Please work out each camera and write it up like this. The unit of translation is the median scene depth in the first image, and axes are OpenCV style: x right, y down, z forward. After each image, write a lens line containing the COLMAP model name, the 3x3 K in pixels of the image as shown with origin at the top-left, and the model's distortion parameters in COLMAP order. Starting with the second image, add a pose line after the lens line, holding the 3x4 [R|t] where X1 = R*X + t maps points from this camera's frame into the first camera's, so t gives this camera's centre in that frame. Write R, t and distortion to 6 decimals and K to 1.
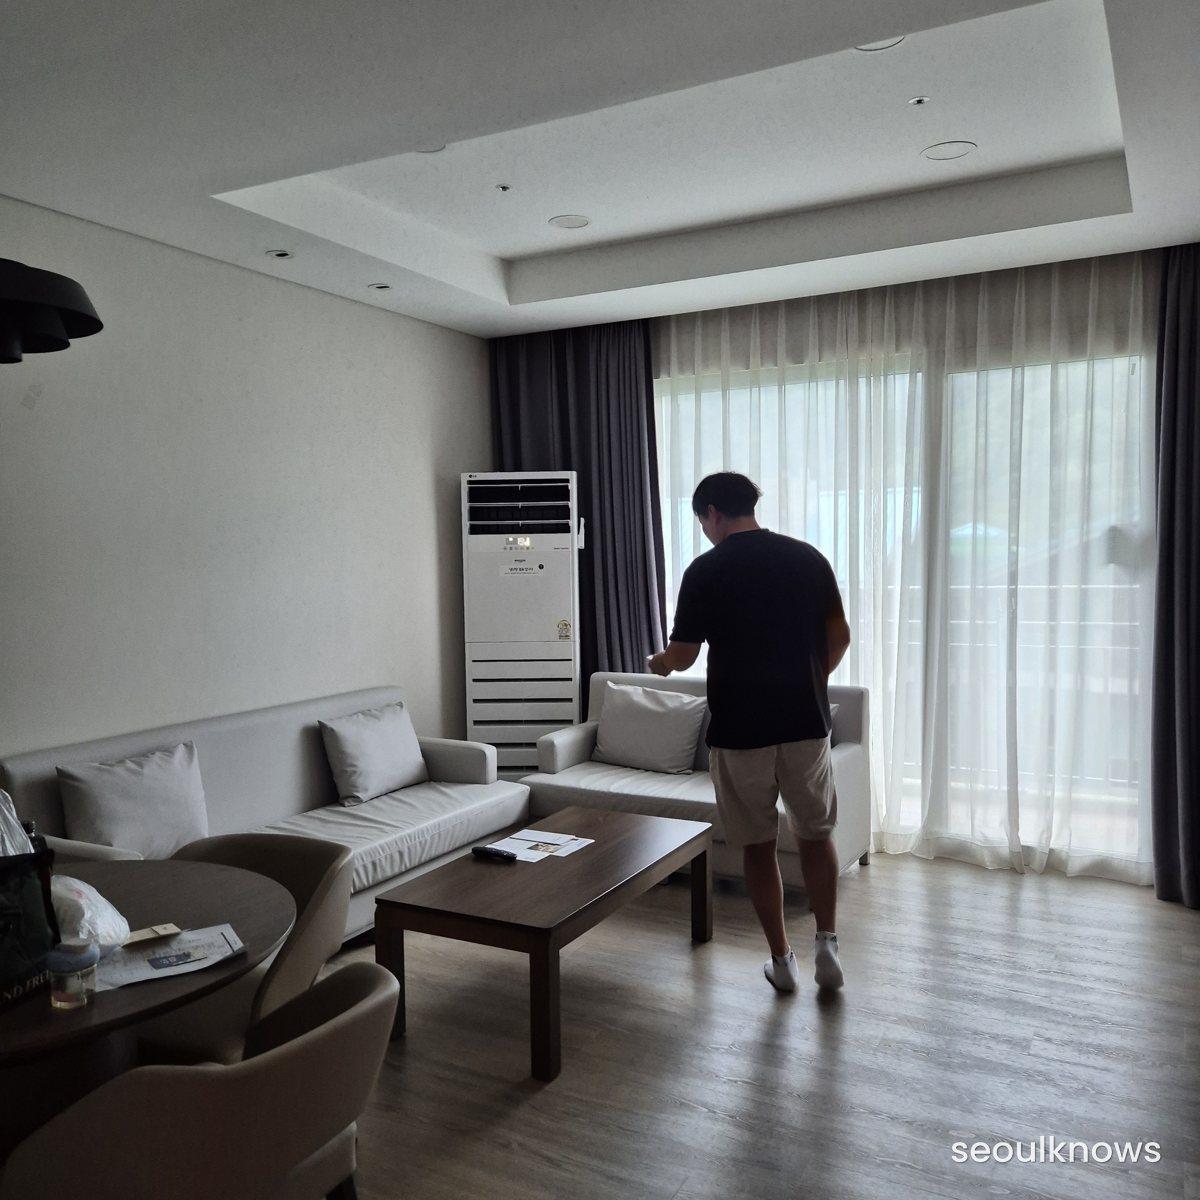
lens RADIAL K [[1062.9, 0, 599.4], [0, 1062.9, 603.7], [0, 0, 1]] dist [0.047715, -0.024585]
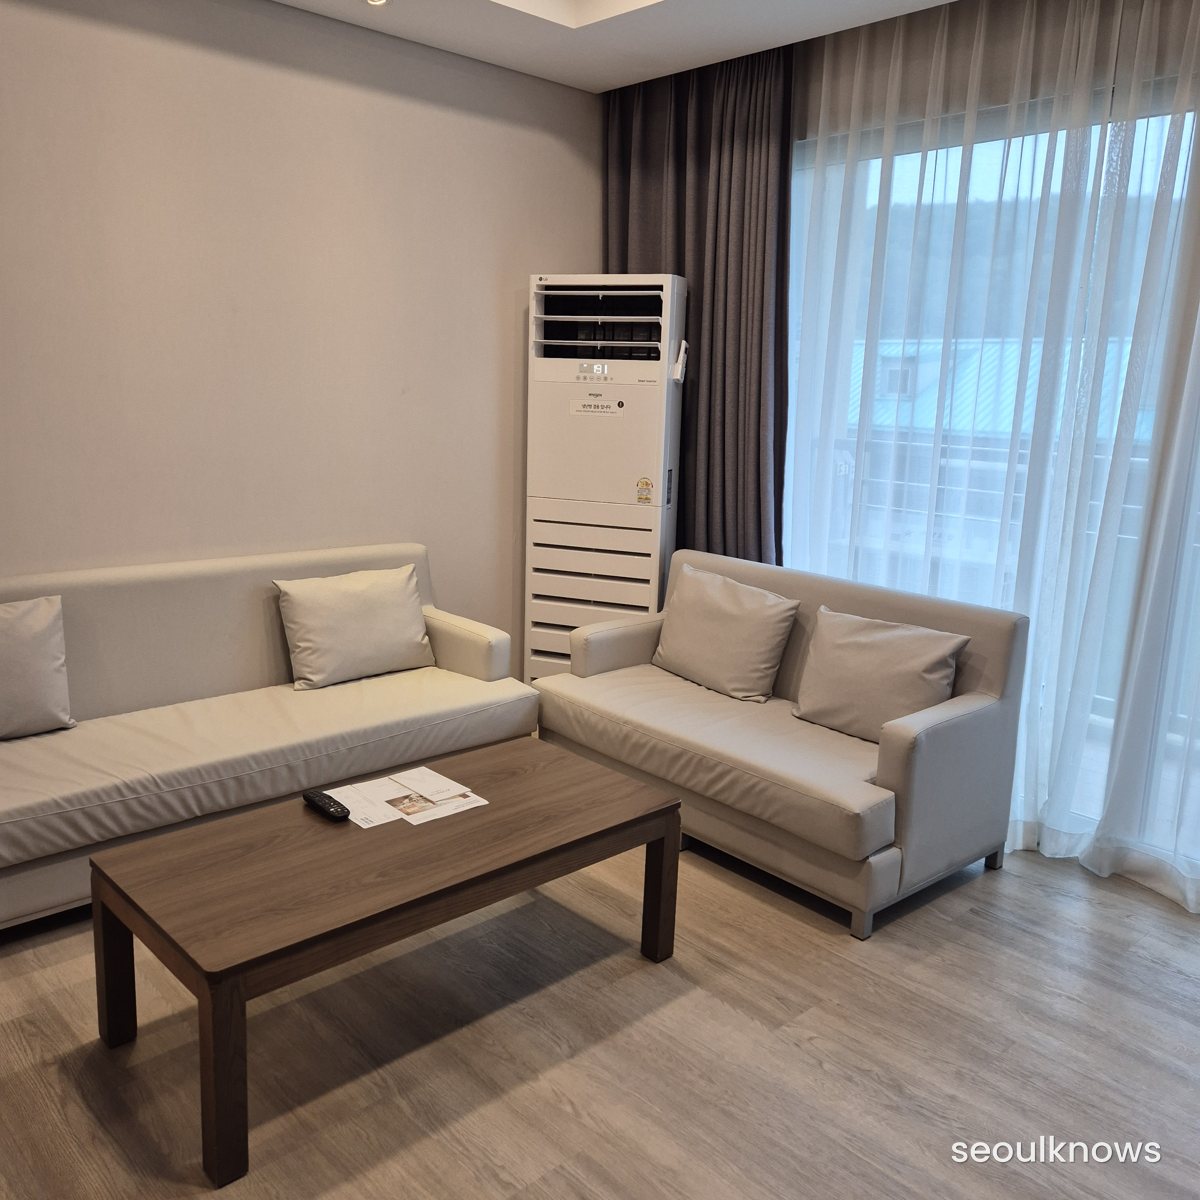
lens RADIAL K [[1062.9, 0, 601.8], [0, 1062.9, 597.4], [0, 0, 1]] dist [0.047715, -0.024585]
pose [[0.945458, 0.112347, -0.305759, 0.181580], [-0.066607, 0.985486, 0.156144, -0.016868], [0.318863, -0.127261, 0.939218, 0.264075]]
